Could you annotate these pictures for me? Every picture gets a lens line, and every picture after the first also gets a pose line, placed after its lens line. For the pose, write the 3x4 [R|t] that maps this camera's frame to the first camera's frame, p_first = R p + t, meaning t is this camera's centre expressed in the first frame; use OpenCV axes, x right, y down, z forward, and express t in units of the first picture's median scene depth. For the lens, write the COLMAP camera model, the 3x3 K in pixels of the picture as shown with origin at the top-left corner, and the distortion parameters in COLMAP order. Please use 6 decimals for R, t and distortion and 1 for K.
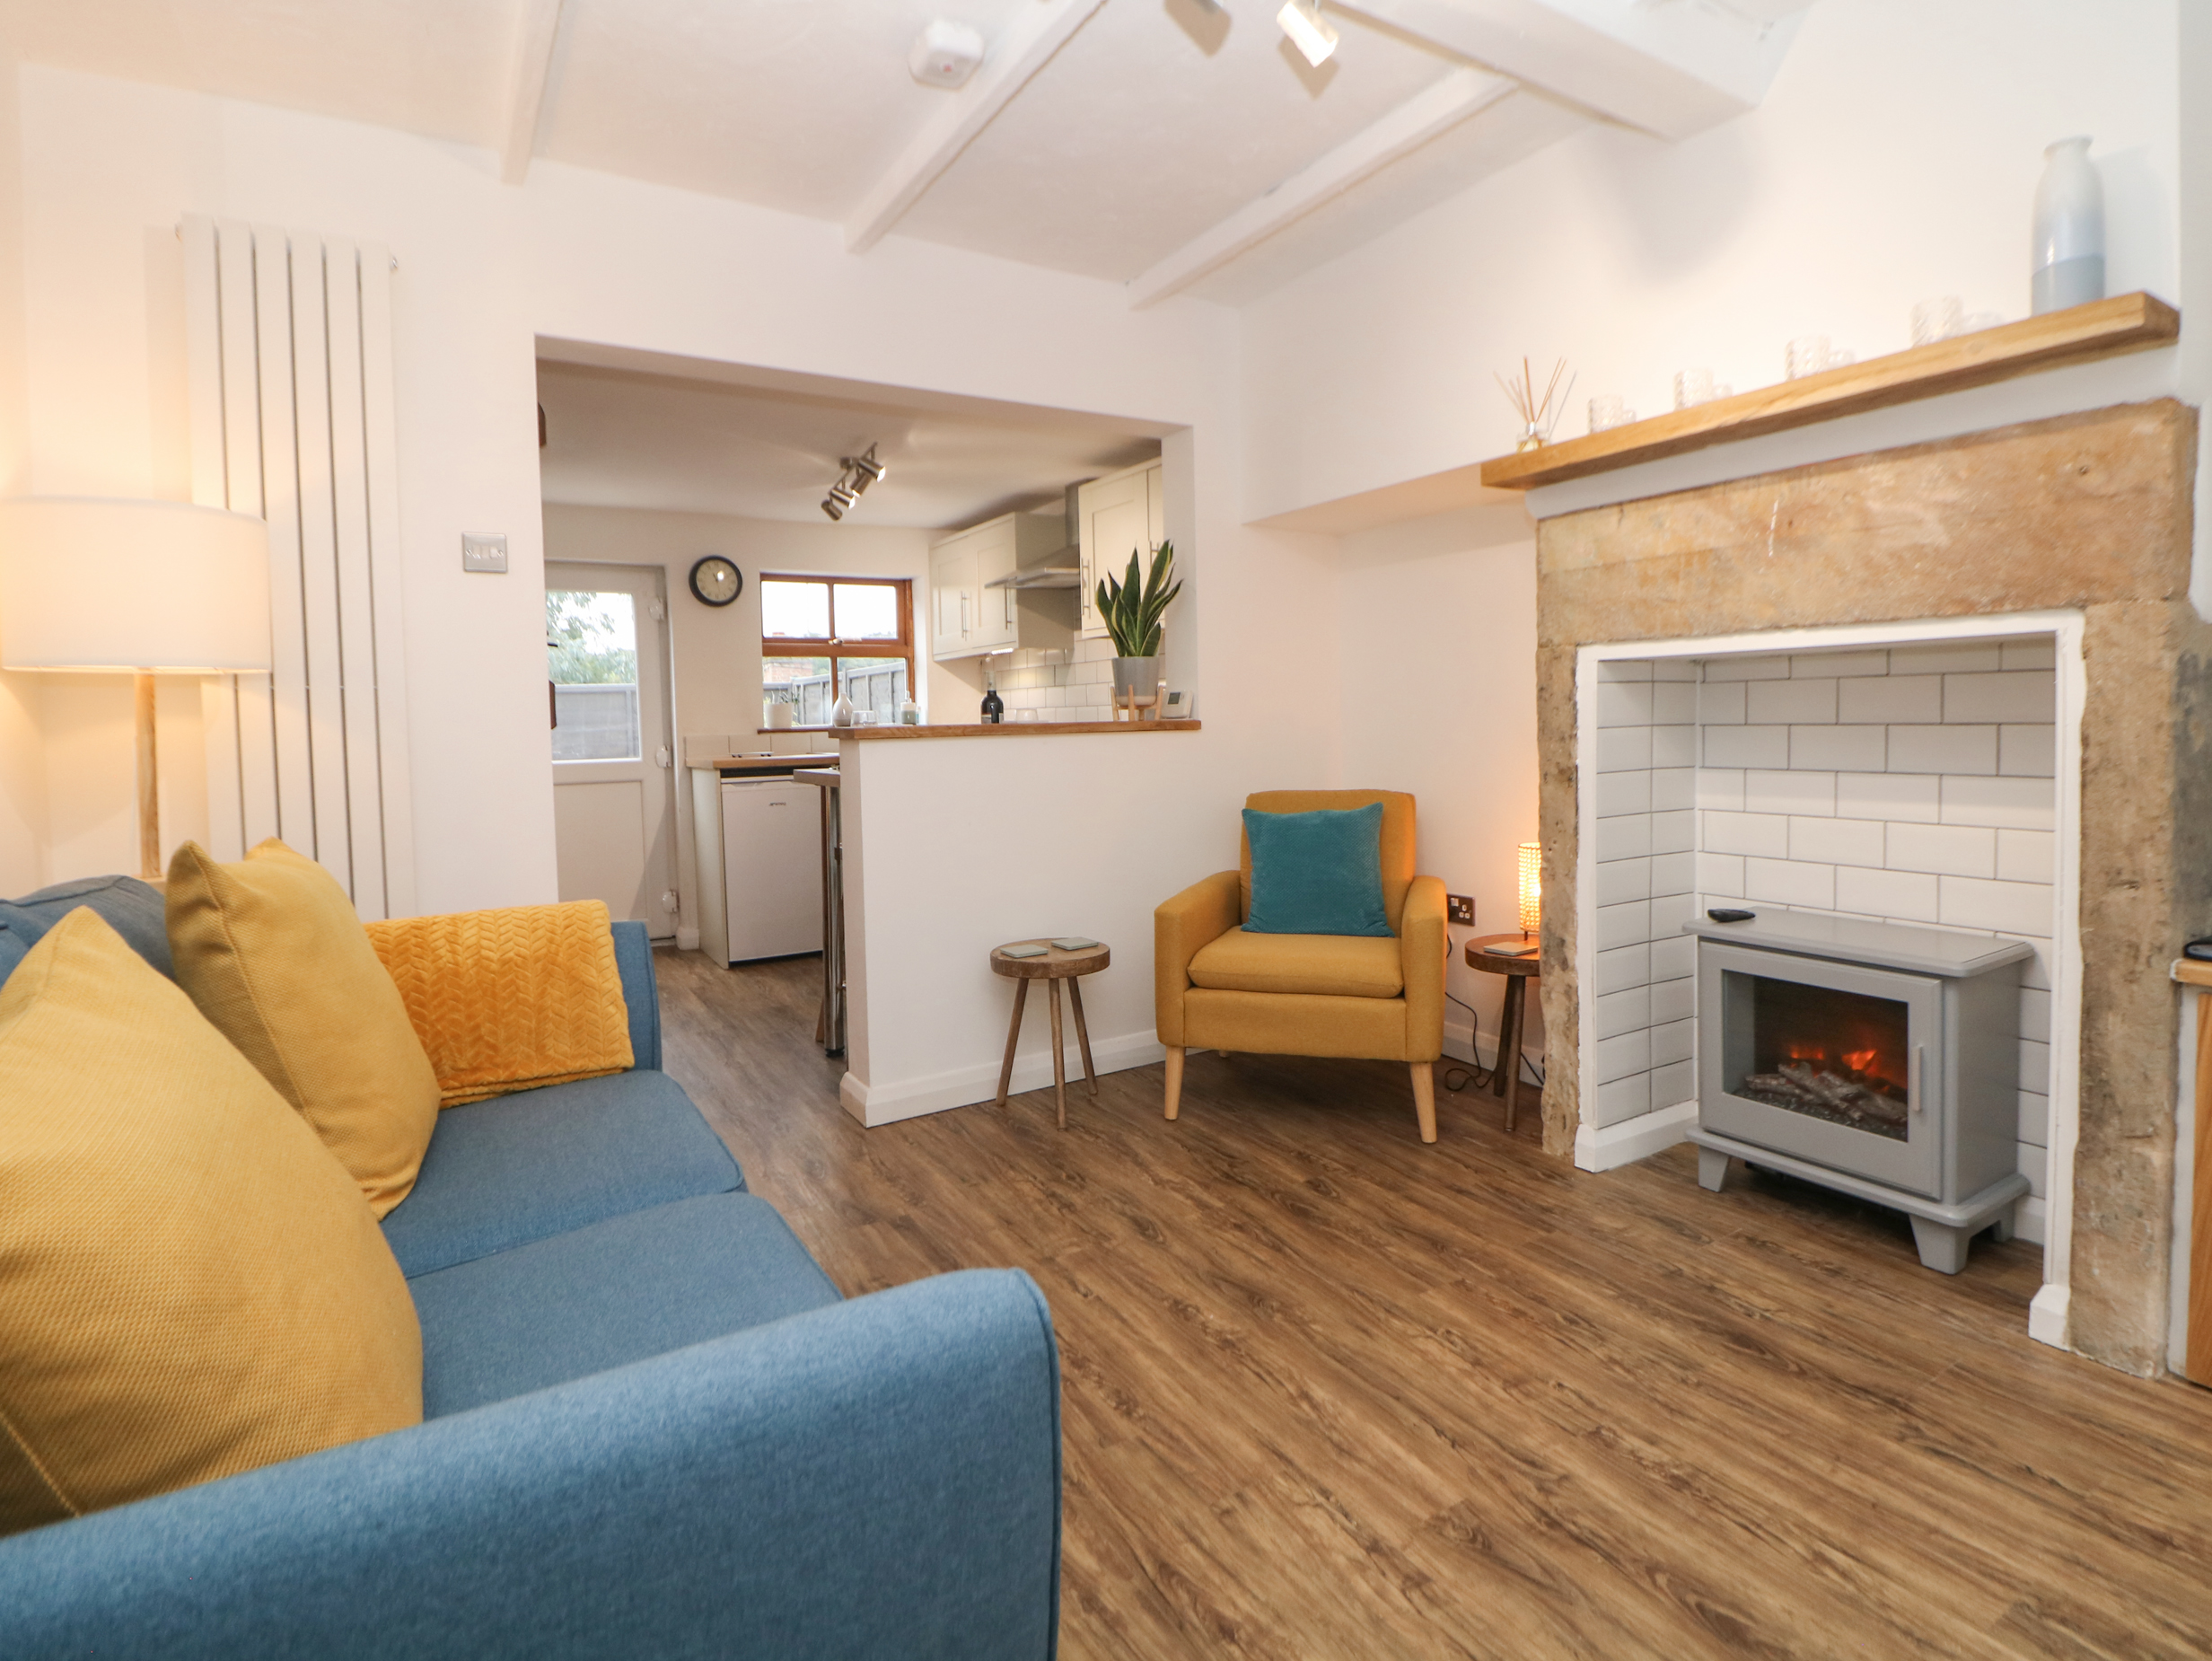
lens RADIAL K [[1147.8, 0, 1104.7], [0, 1147.8, 768.5], [0, 0, 1]] dist [-0.014683, -0.001469]
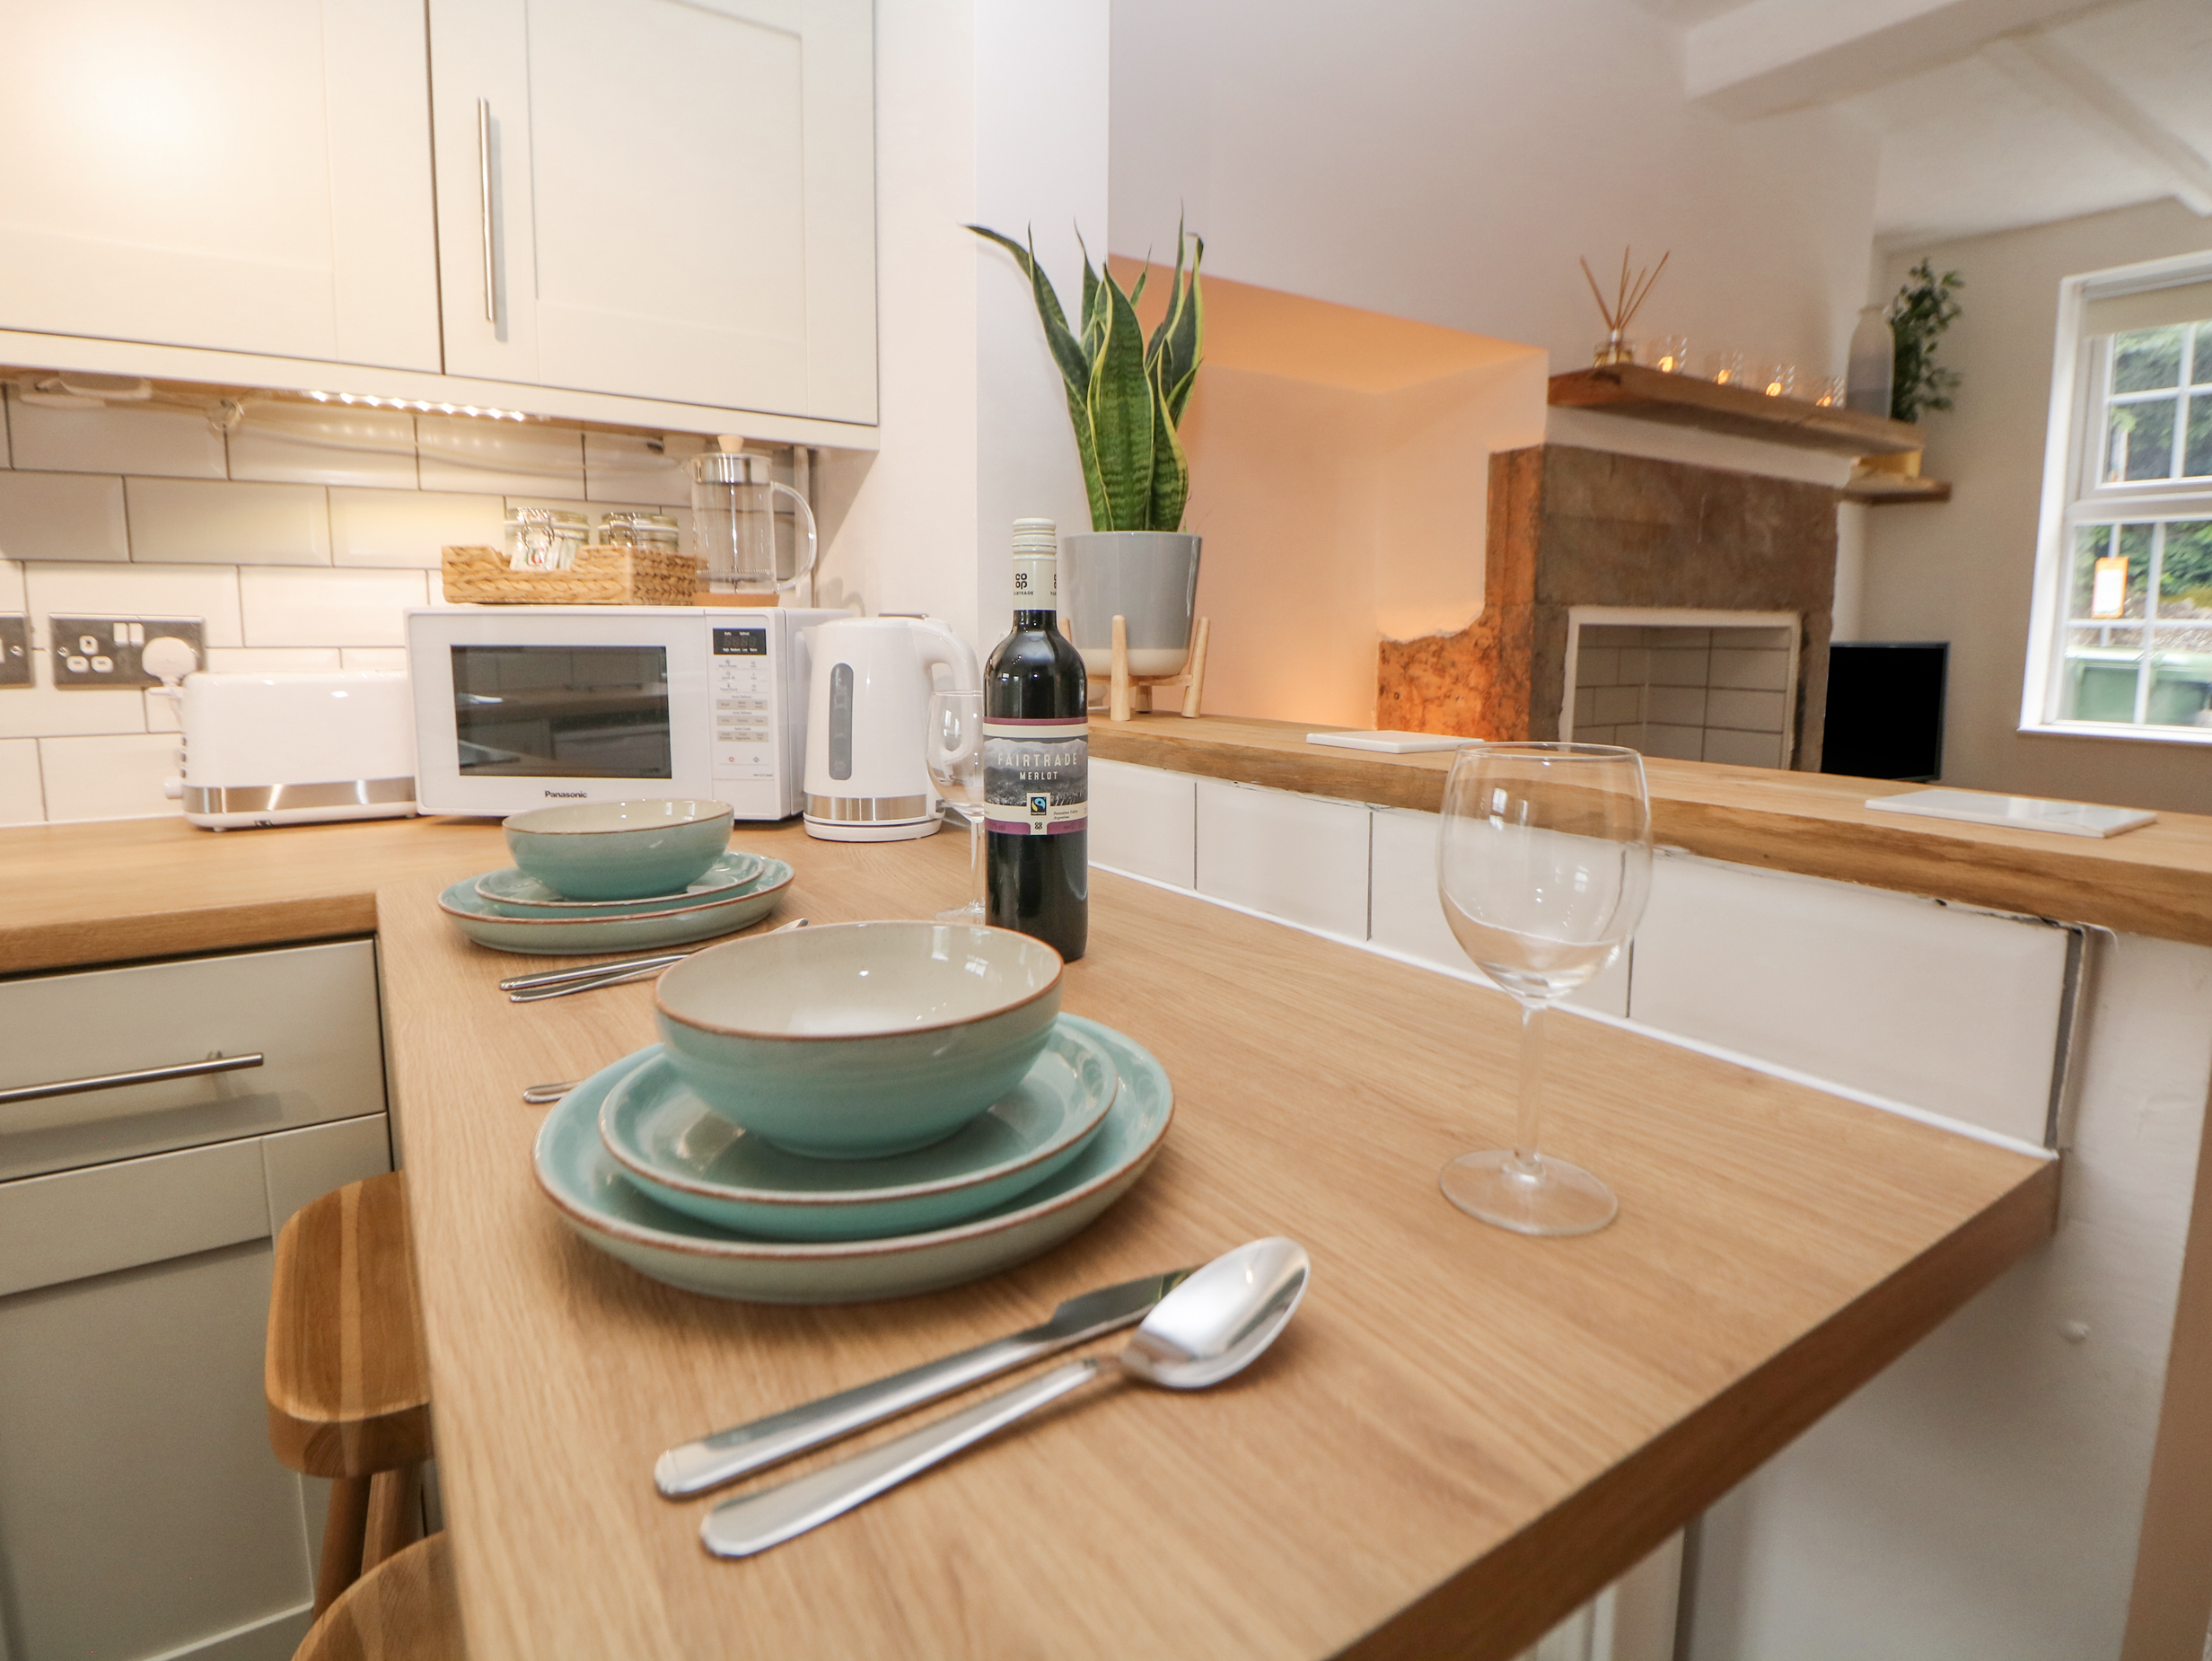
lens RADIAL K [[1154.5, 0, 1121.1], [0, 1154.5, 786.4], [0, 0, 1]] dist [-0.020988, -0.002911]
pose [[-0.063030, -0.104263, 0.992550, -0.207889], [0.041080, 0.993414, 0.106963, -0.036385], [-0.997166, 0.047516, -0.058332, 0.649174]]
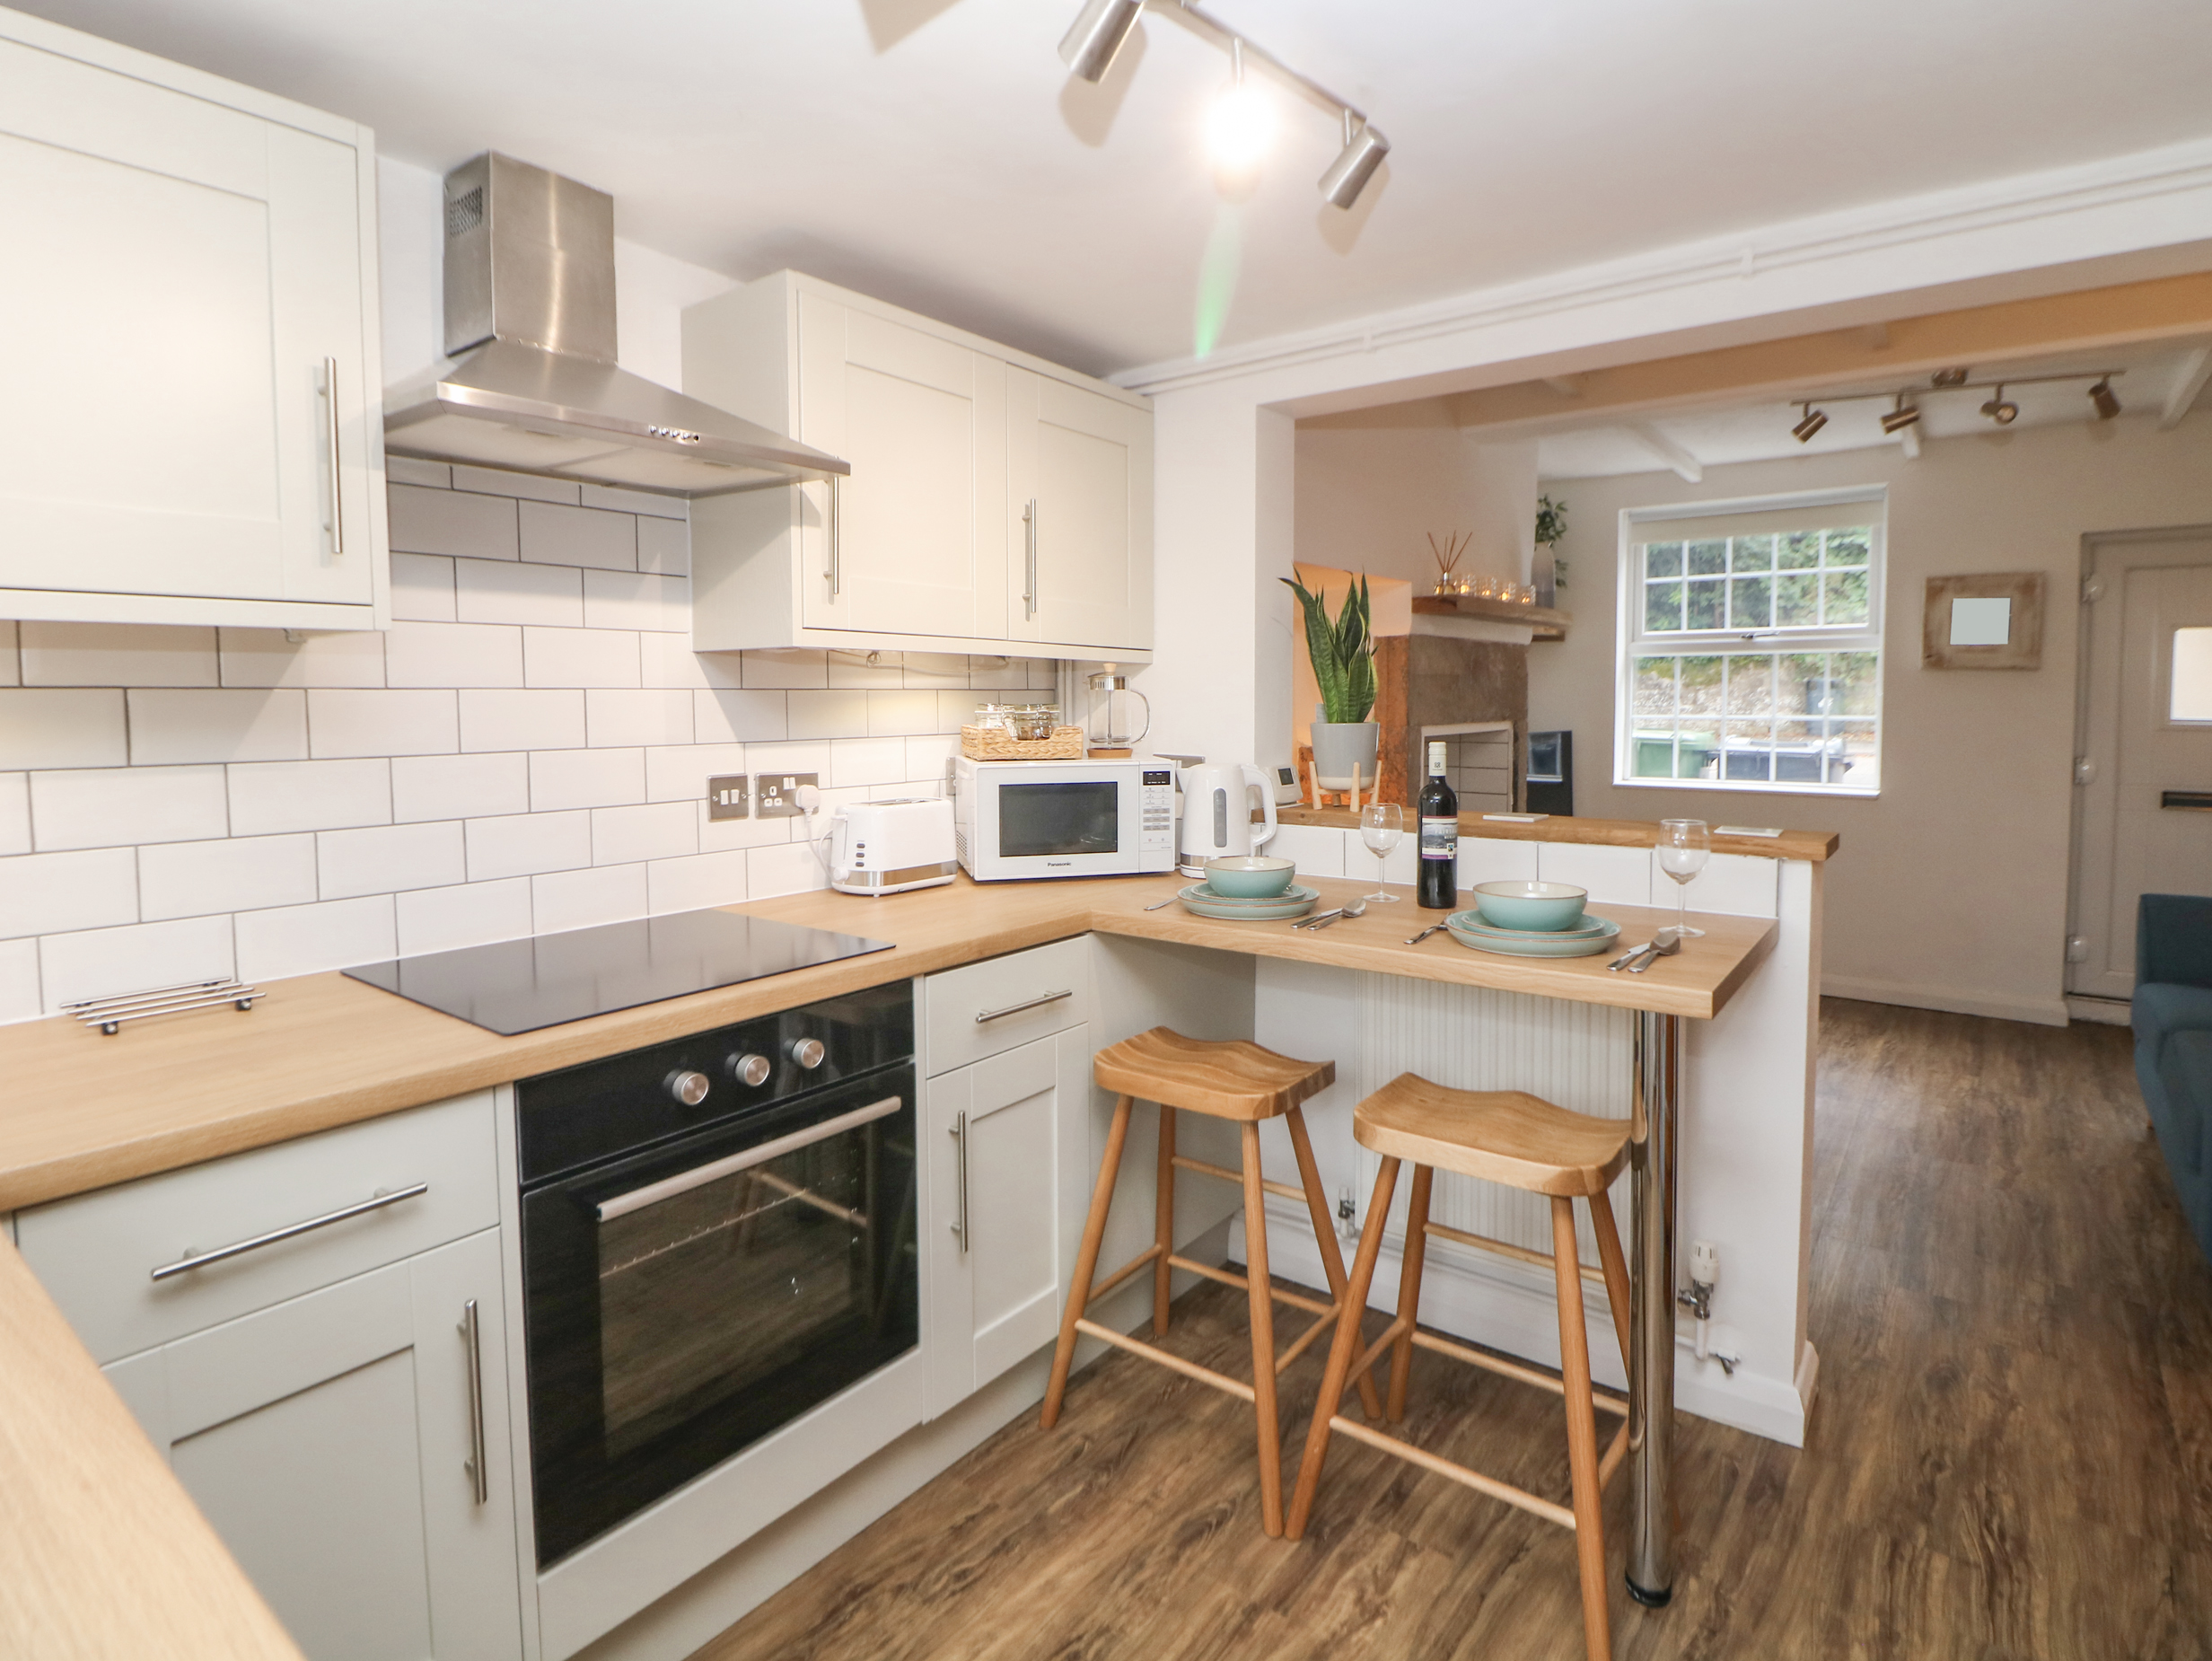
lens RADIAL K [[1147.8, 0, 1104.7], [0, 1147.8, 768.5], [0, 0, 1]] dist [-0.014683, -0.001469]
pose [[-0.372862, -0.027948, 0.927466, -0.370242], [0.057813, 0.996905, 0.053283, -0.071895], [-0.926084, 0.073487, -0.370092, 0.891465]]
